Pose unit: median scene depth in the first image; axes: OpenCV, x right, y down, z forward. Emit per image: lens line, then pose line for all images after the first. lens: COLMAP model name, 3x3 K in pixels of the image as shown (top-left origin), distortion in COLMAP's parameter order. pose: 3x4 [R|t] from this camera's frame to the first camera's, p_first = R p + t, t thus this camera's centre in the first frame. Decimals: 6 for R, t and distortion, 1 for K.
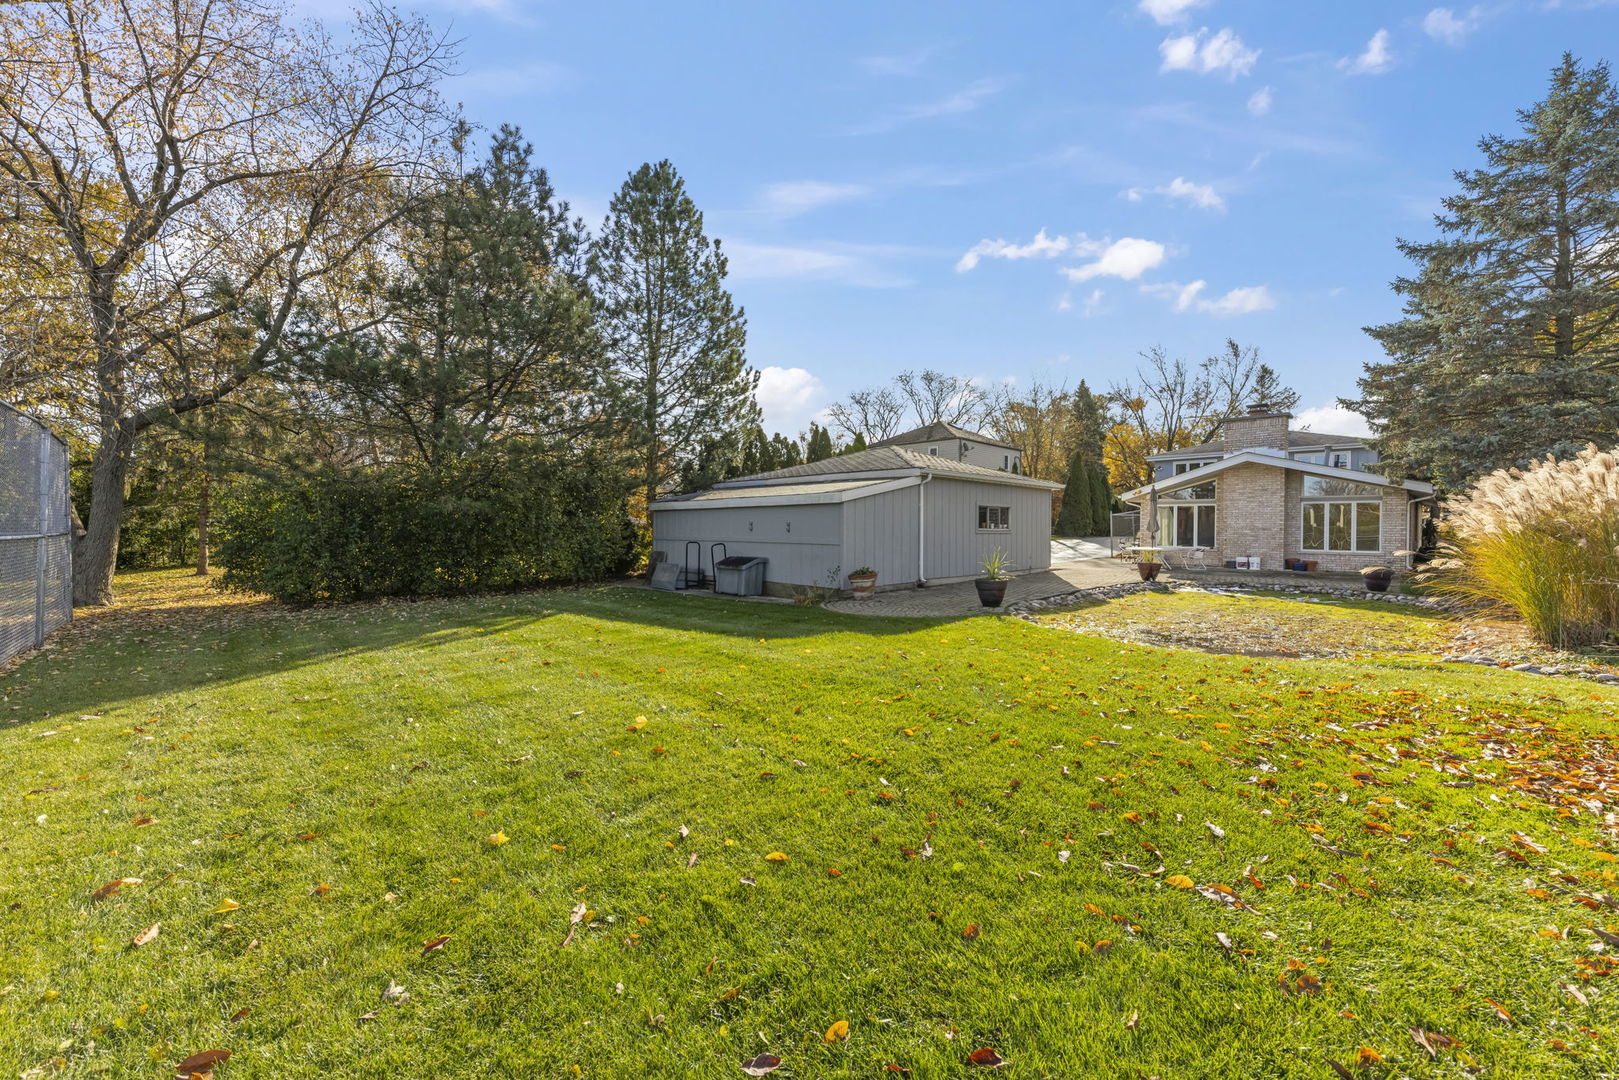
lens RADIAL K [[608.3, 0, 814.6], [0, 608.3, 536.3], [0, 0, 1]] dist [0.013040, -0.000203]
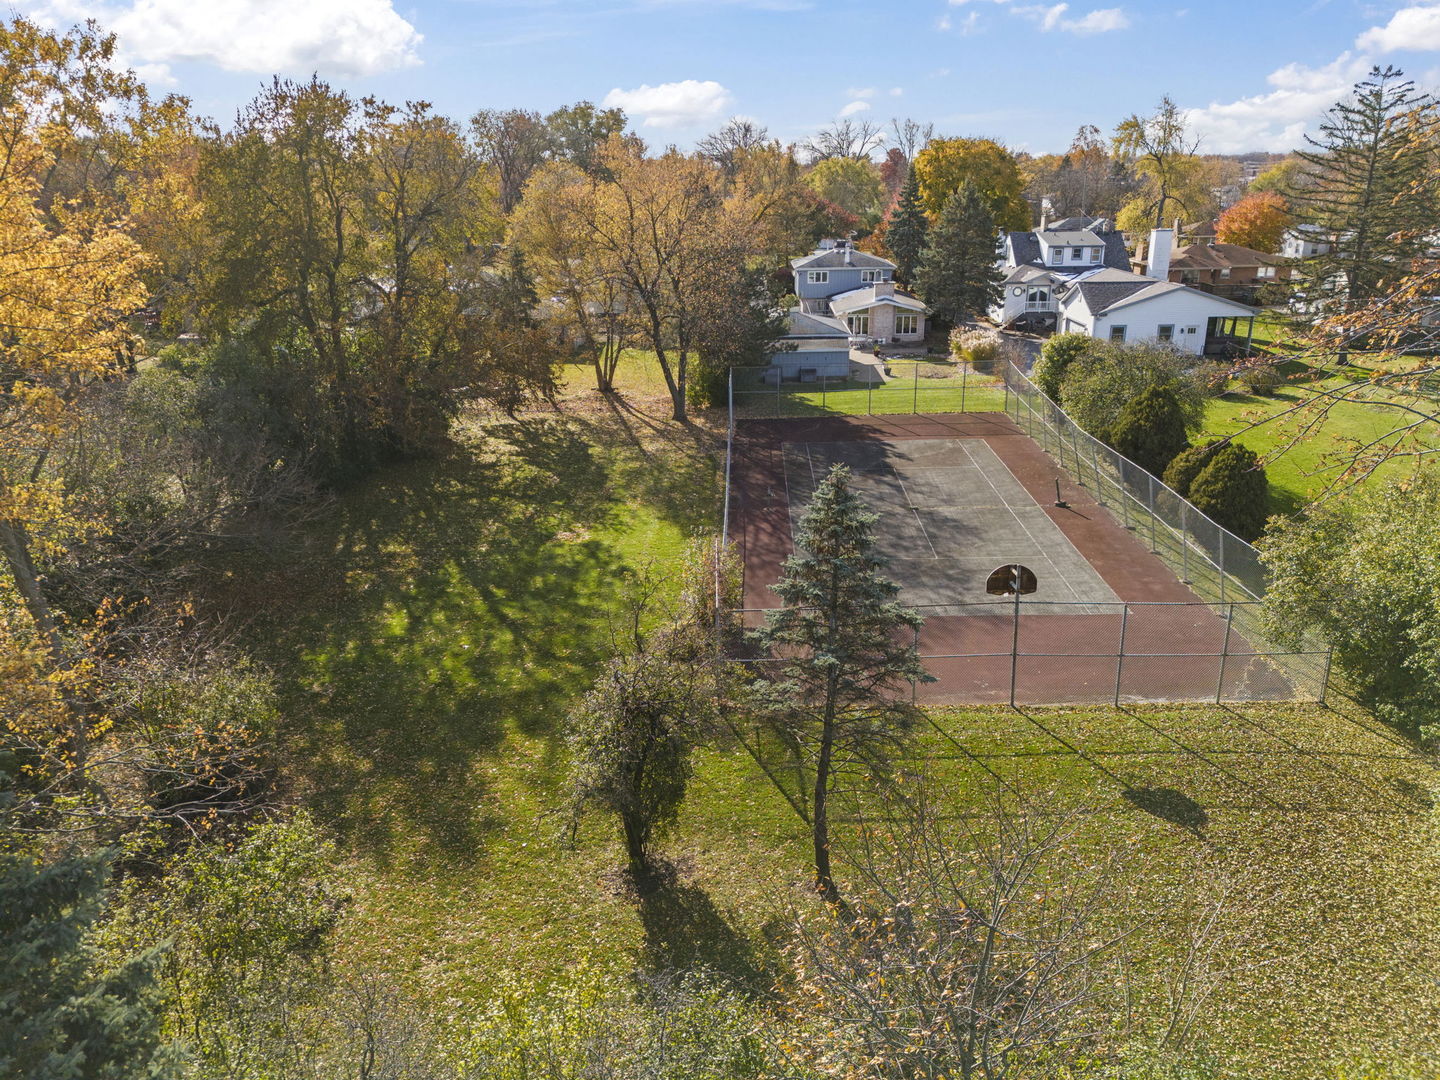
lens RADIAL K [[1041.3, 0, 720.0], [0, 1041.3, 540.0], [0, 0, 1]] dist [0.072386, -0.075260]
pose [[0.718326, -0.240689, 0.652745, -2.910415], [0.022931, 0.945929, 0.323562, -0.612223], [-0.695328, -0.217455, 0.685005, -1.766408]]
